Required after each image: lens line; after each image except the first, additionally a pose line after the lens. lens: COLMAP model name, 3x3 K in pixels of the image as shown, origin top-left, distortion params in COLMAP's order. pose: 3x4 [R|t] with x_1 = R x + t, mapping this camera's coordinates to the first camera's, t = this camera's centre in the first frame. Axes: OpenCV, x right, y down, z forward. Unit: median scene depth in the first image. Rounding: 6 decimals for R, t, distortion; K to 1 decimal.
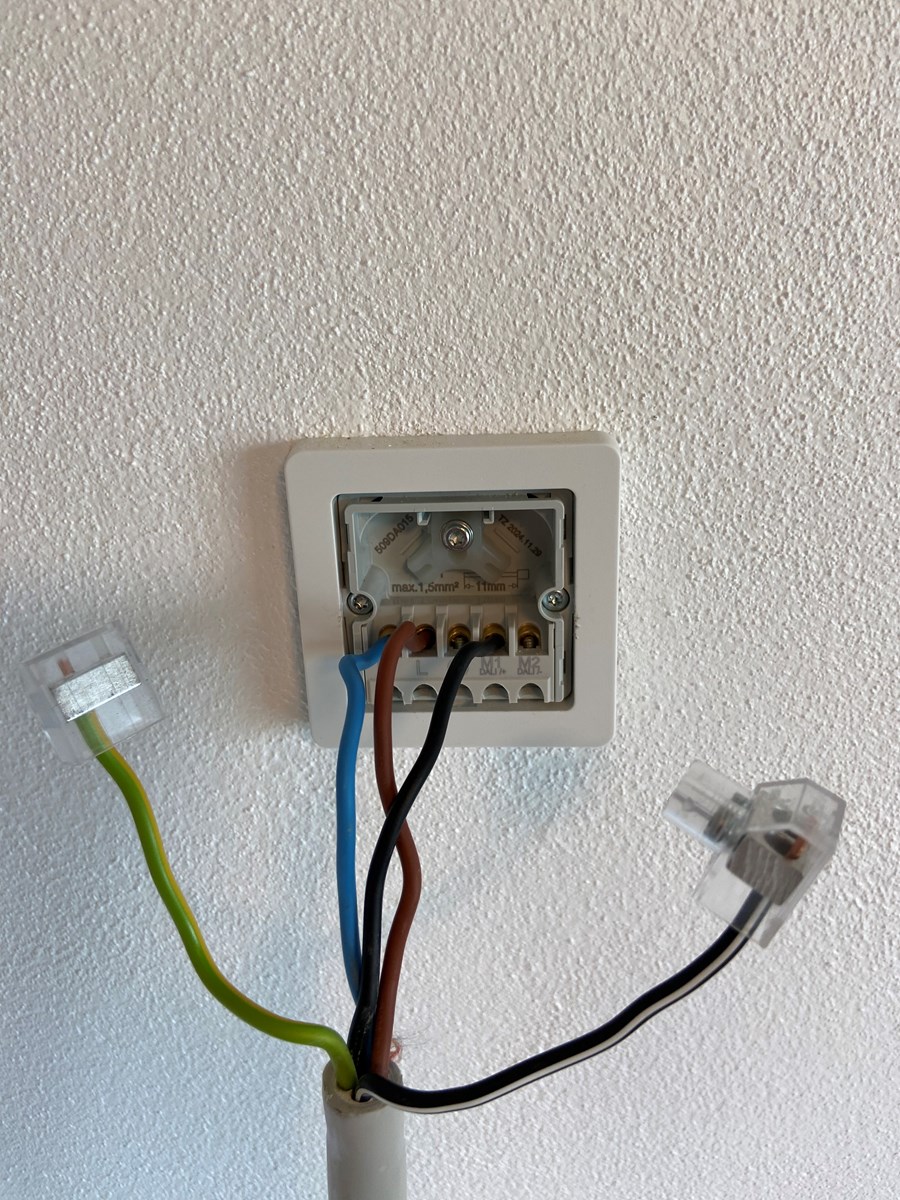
lens RADIAL K [[912.0, 0, 446.2], [0, 912.0, 599.7], [0, 0, 1]] dist [0.008842, 0.000867]
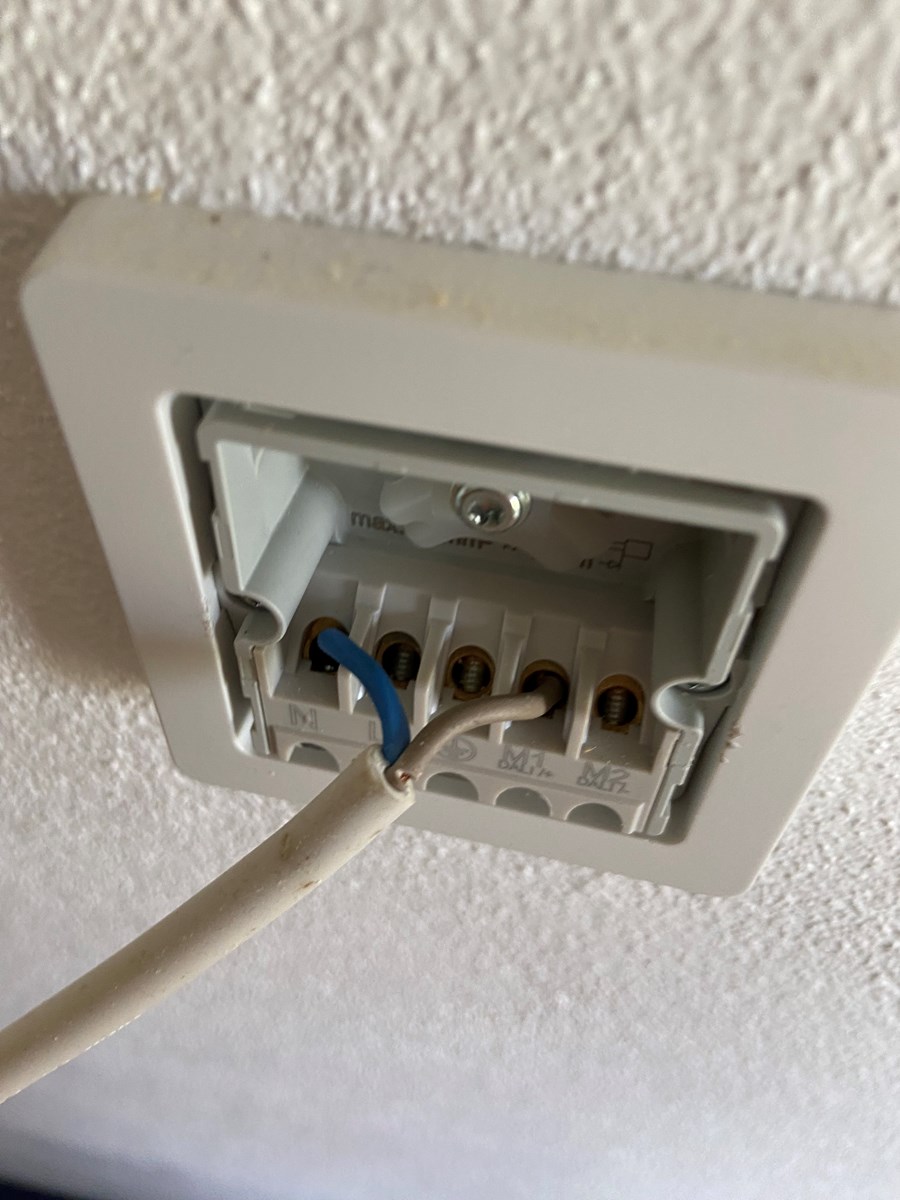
lens RADIAL K [[946.1, 0, 456.7], [0, 946.1, 602.9], [0, 0, 1]] dist [-0.025517, -0.031698]
pose [[0.984878, 0.169056, -0.037892, 0.021303], [-0.132700, 0.876710, 0.462353, -0.226908], [0.111384, -0.450333, 0.885886, 0.634913]]
